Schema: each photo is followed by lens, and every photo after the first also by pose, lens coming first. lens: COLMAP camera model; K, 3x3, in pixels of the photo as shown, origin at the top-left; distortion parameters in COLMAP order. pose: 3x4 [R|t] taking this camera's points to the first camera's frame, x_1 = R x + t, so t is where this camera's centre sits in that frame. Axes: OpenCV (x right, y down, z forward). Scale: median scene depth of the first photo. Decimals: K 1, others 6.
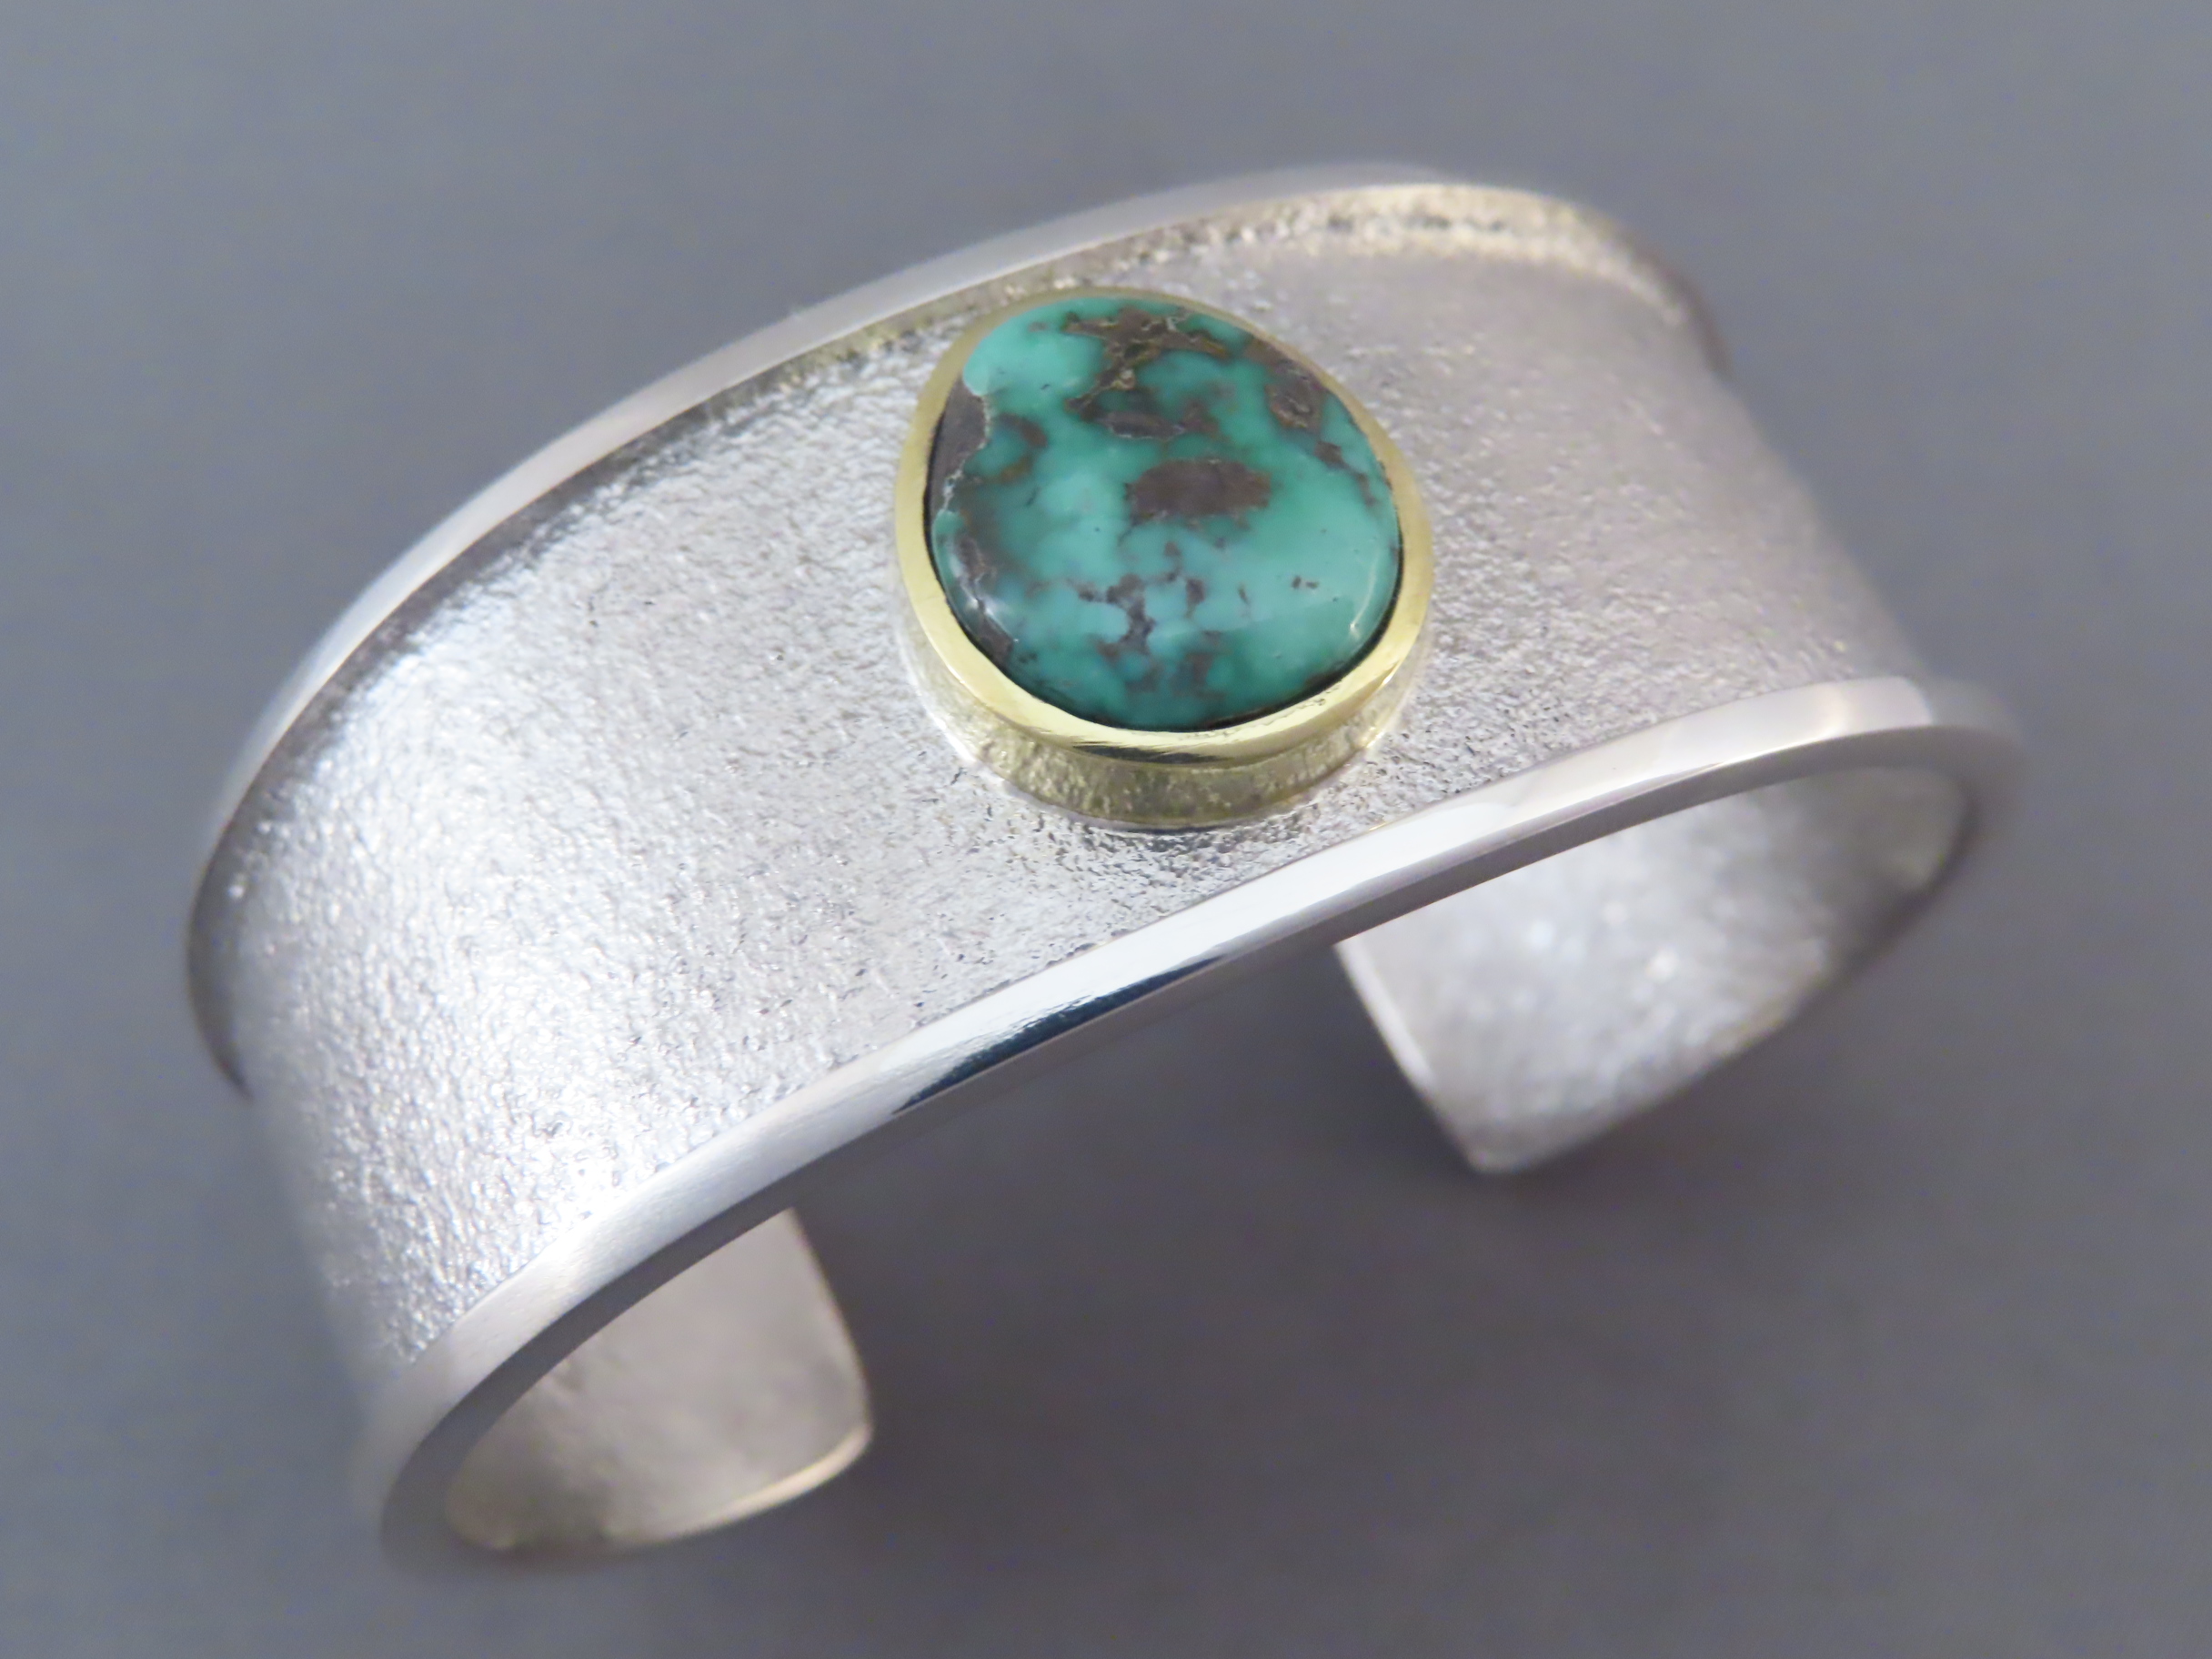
lens RADIAL K [[2992.3, 0, 1102.5], [0, 2992.3, 829.4], [0, 0, 1]] dist [-0.066855, 0.000000]
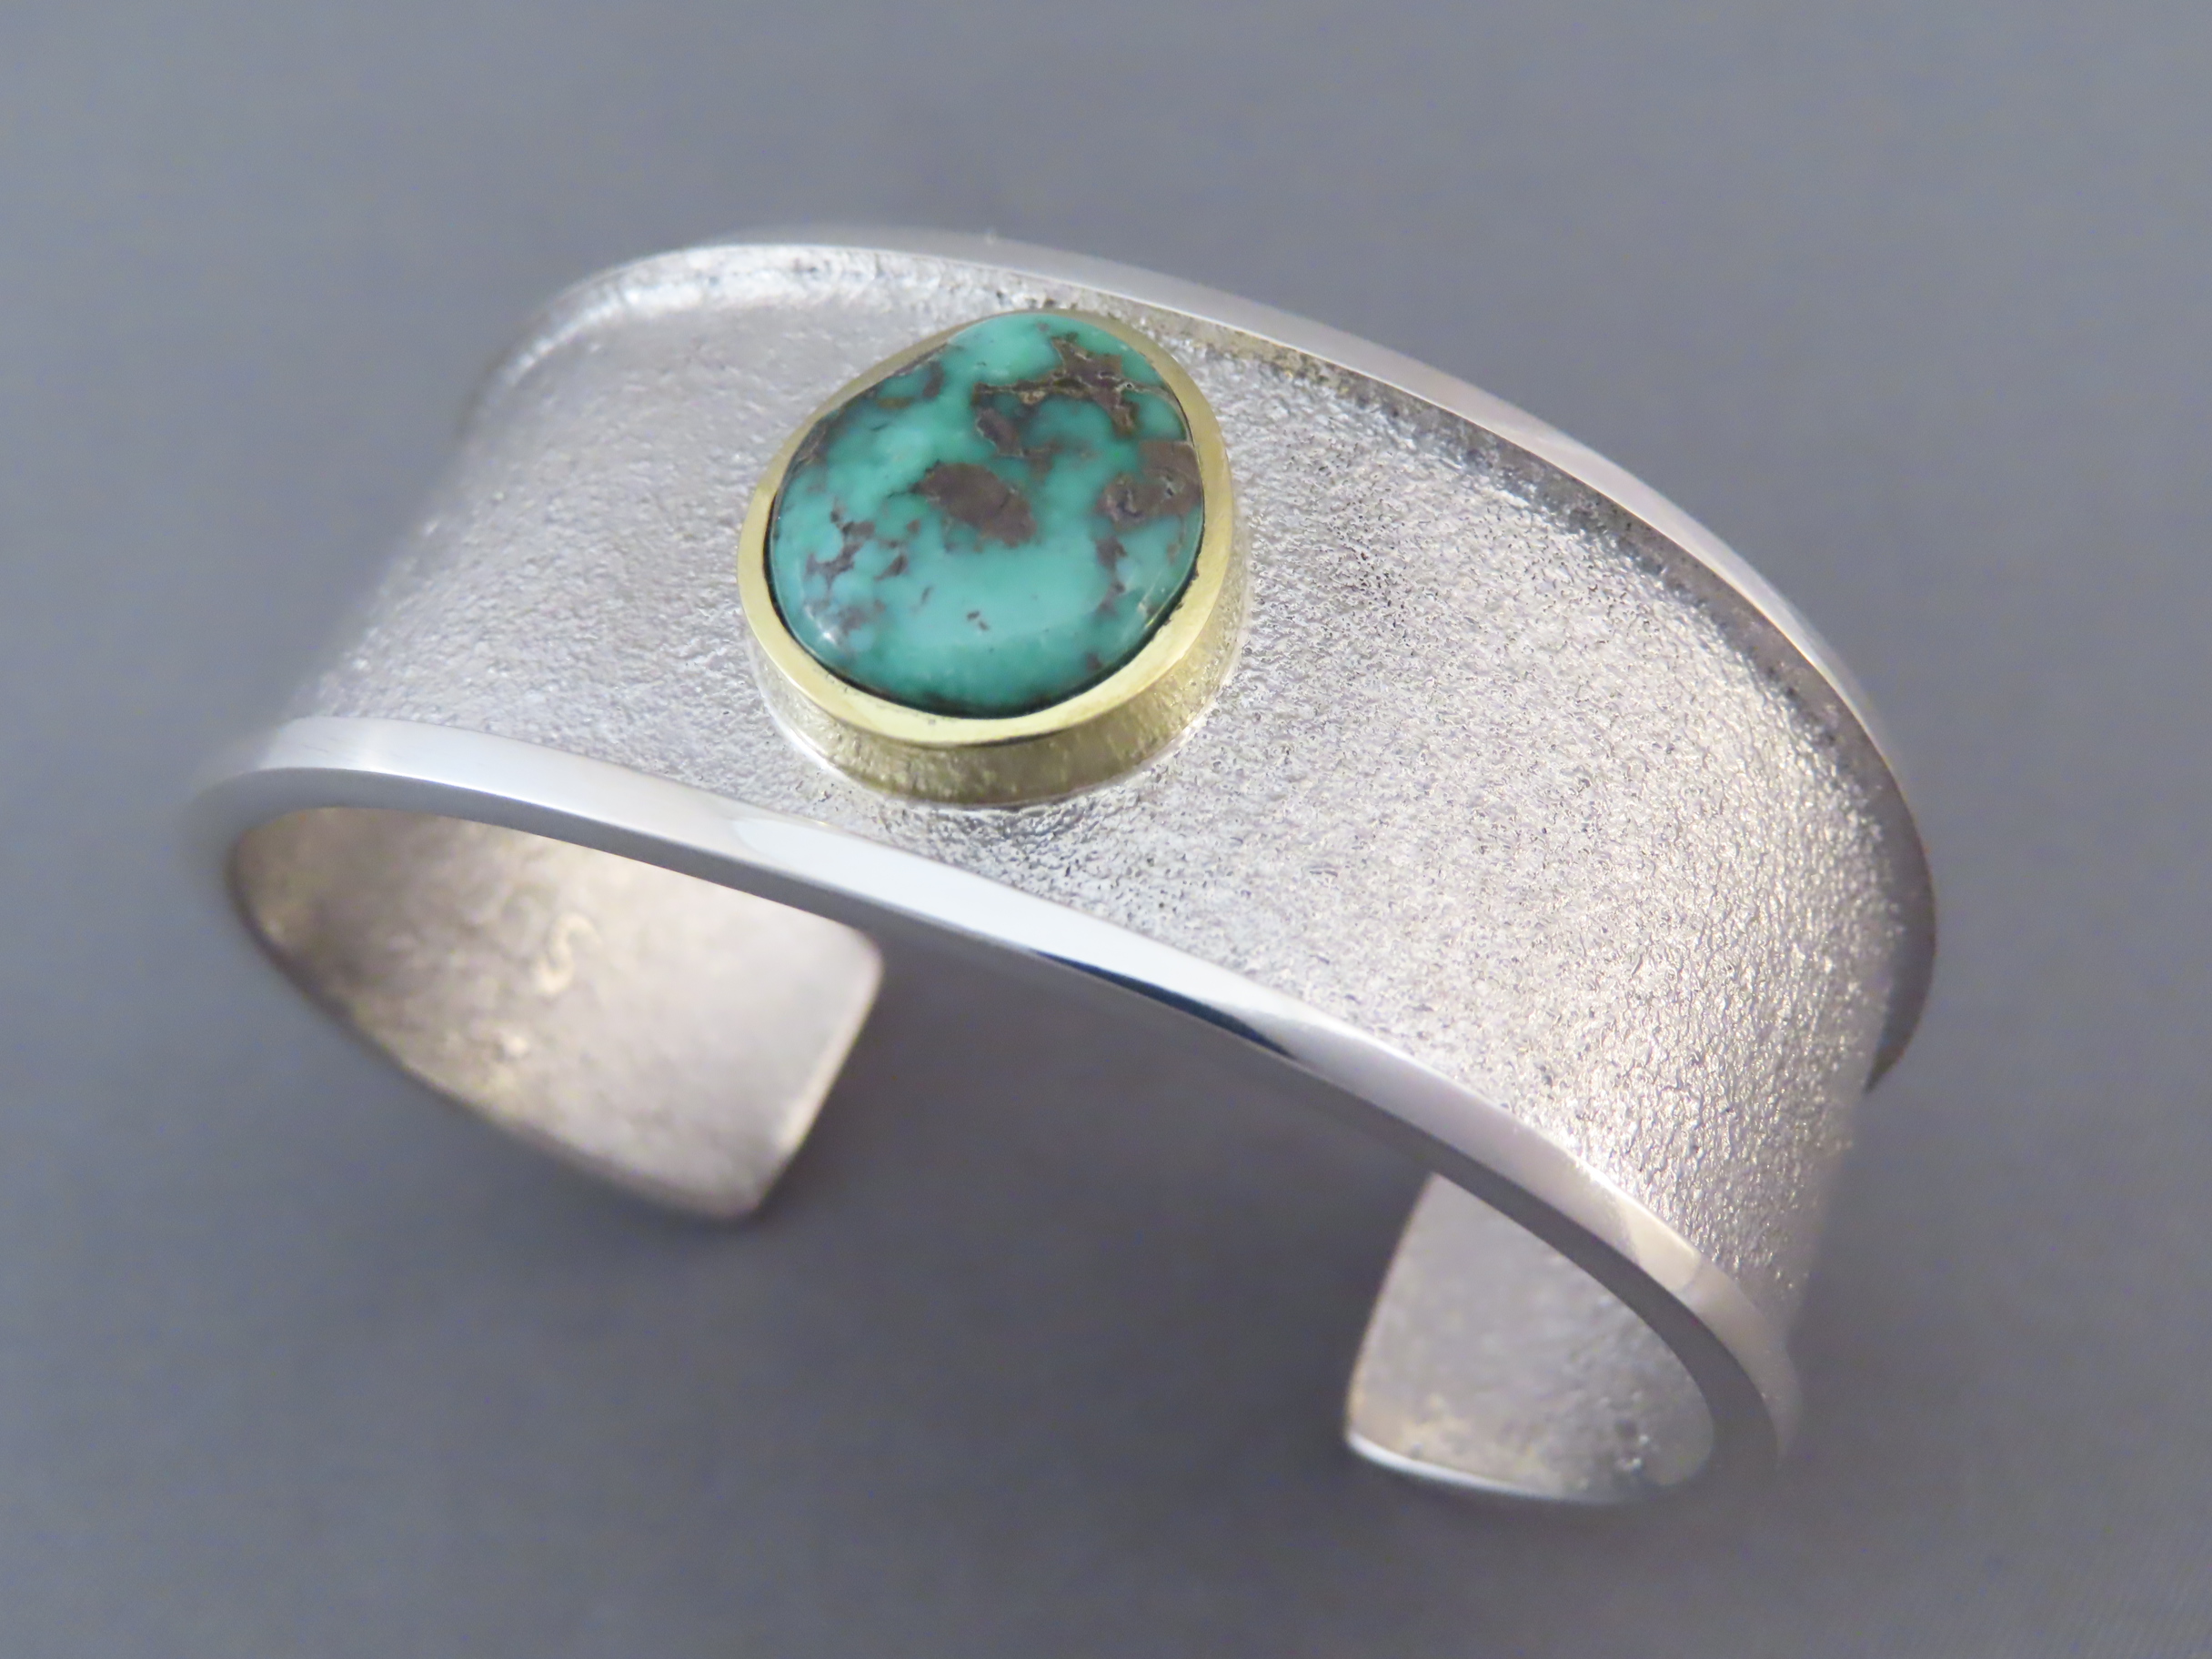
lens RADIAL K [[2992.3, 0, 1109.5], [0, 2992.3, 826.7], [0, 0, 1]] dist [-0.066855, 0.000000]
pose [[0.668815, 0.585751, -0.457801, 0.608911], [-0.602439, 0.787848, 0.127922, -0.182863], [0.435608, 0.190241, 0.879804, 0.096915]]
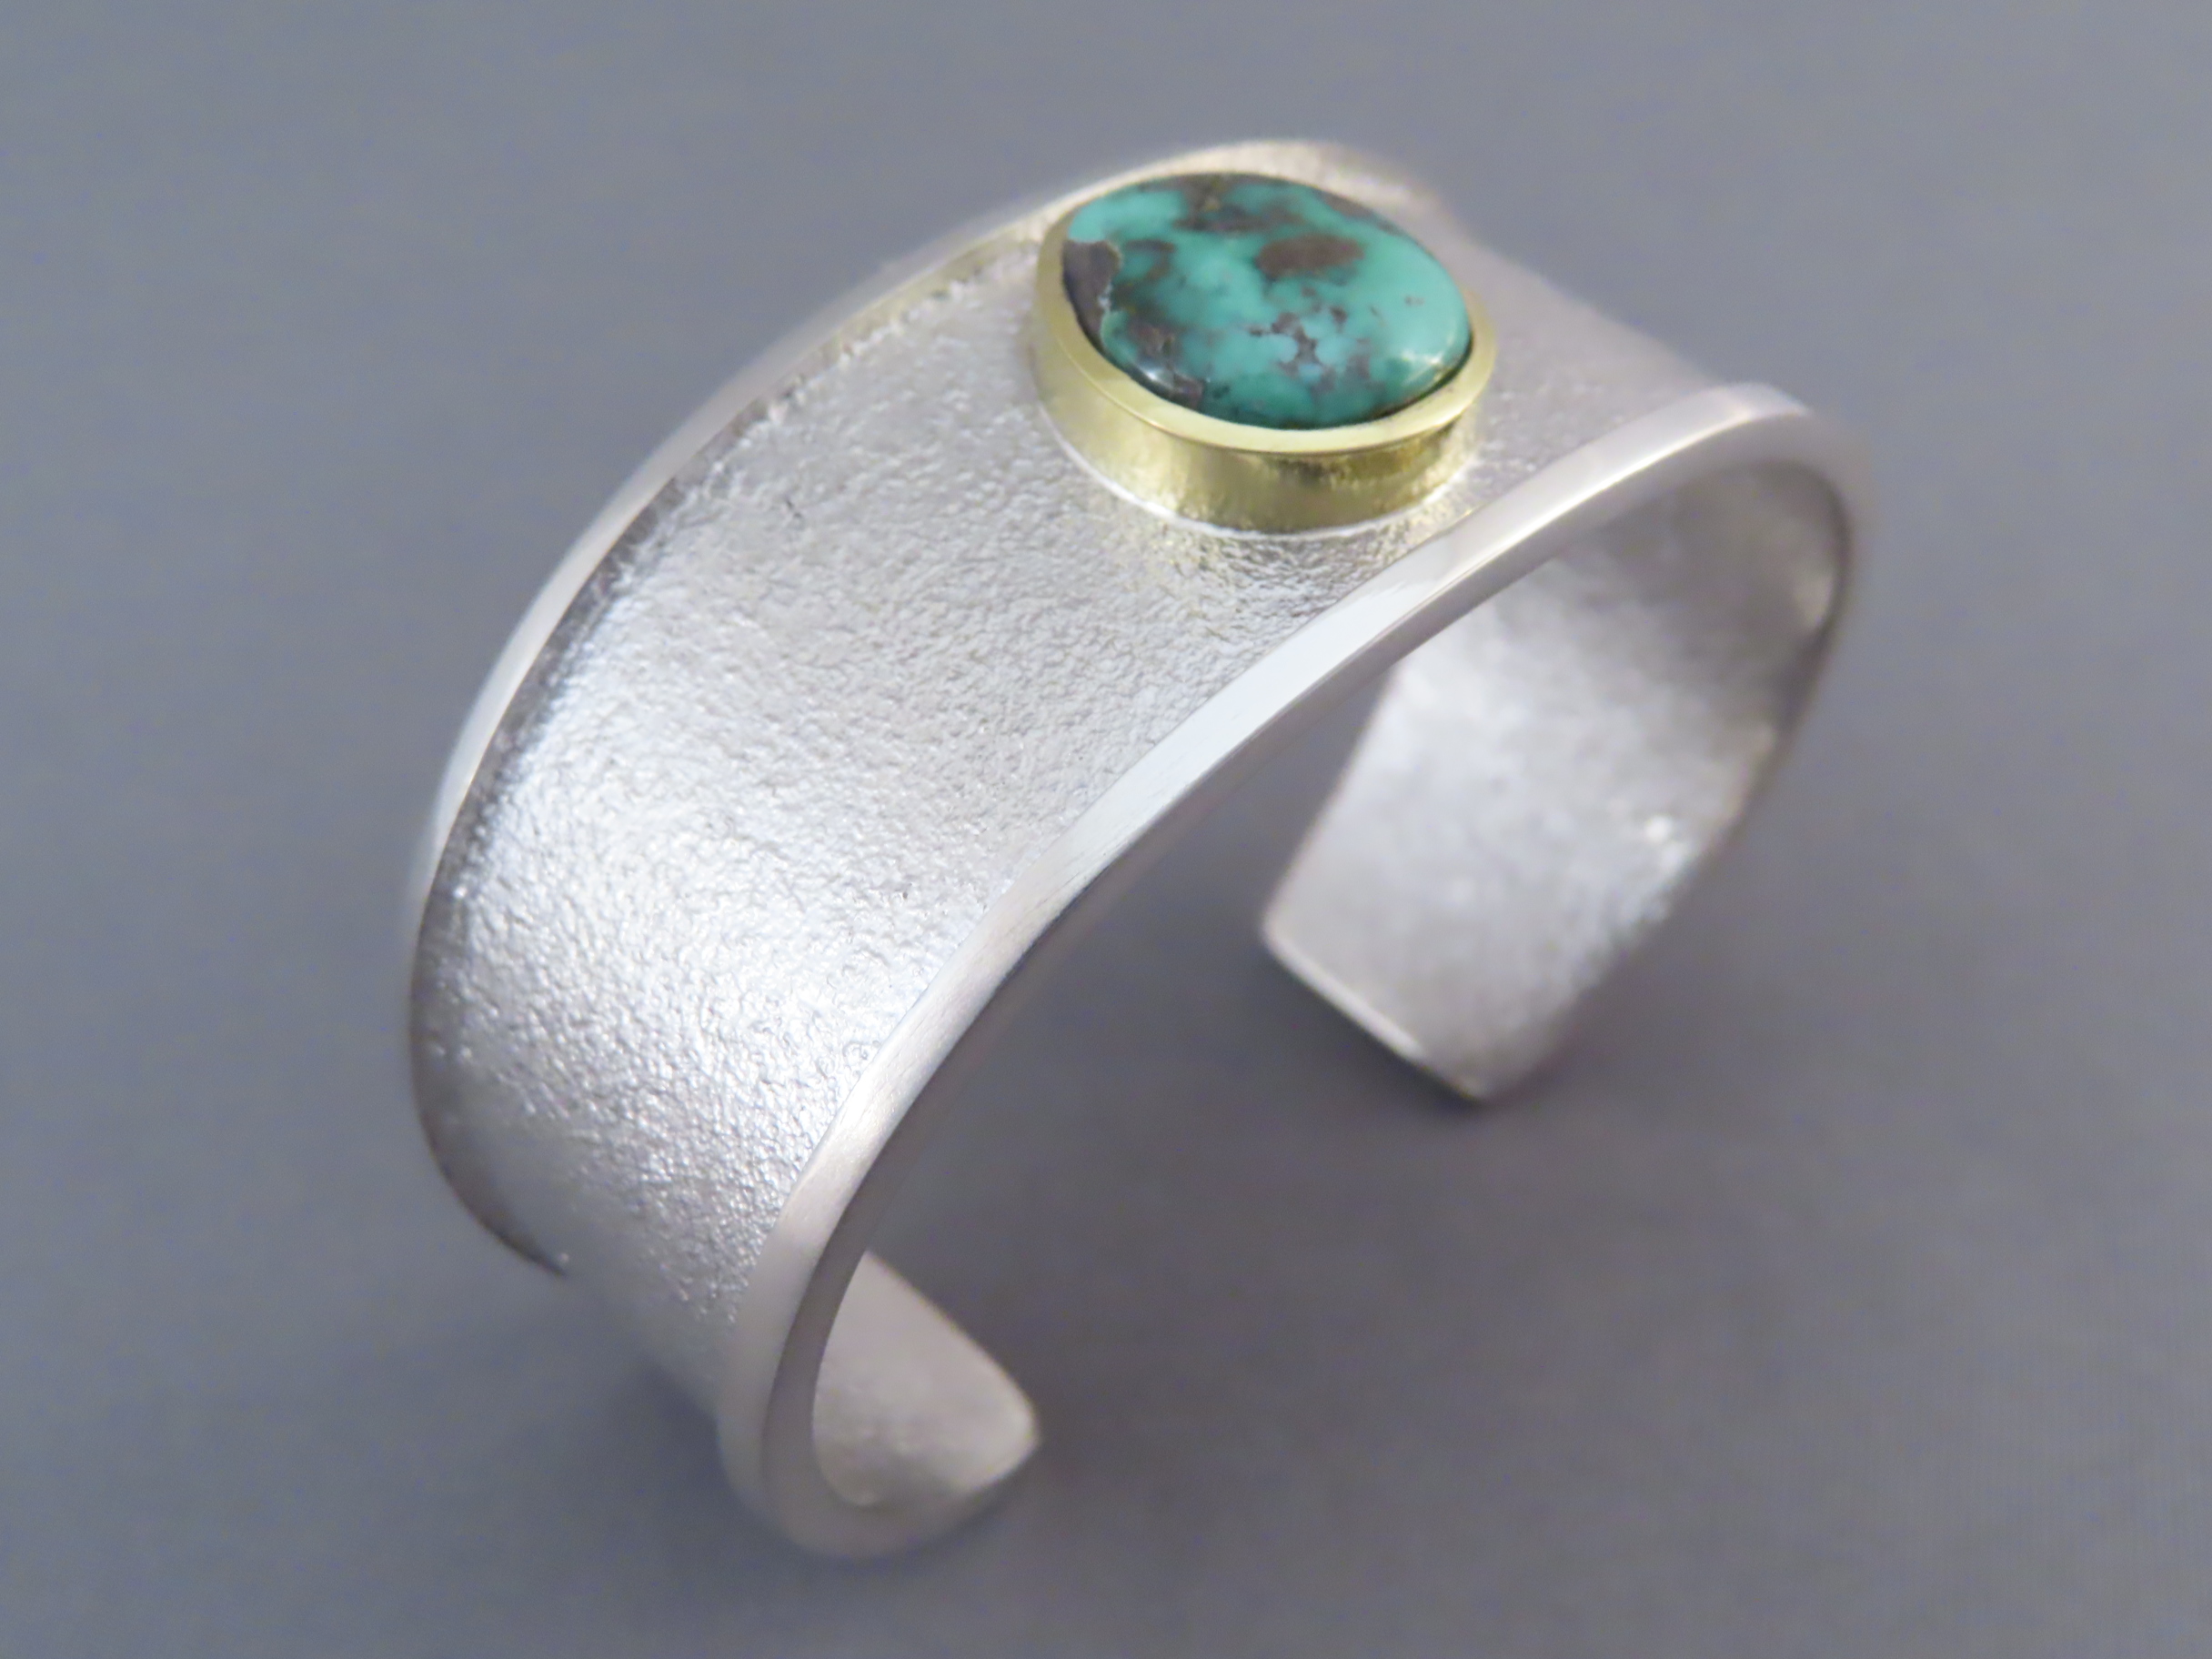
lens RADIAL K [[2992.3, 0, 1109.9], [0, 2992.3, 833.2], [0, 0, 1]] dist [-0.066855, 0.000000]
pose [[0.944503, -0.202978, 0.258291, -0.402264], [0.264972, 0.935487, -0.233781, 0.367465], [-0.194175, 0.289247, 0.937354, -0.066649]]
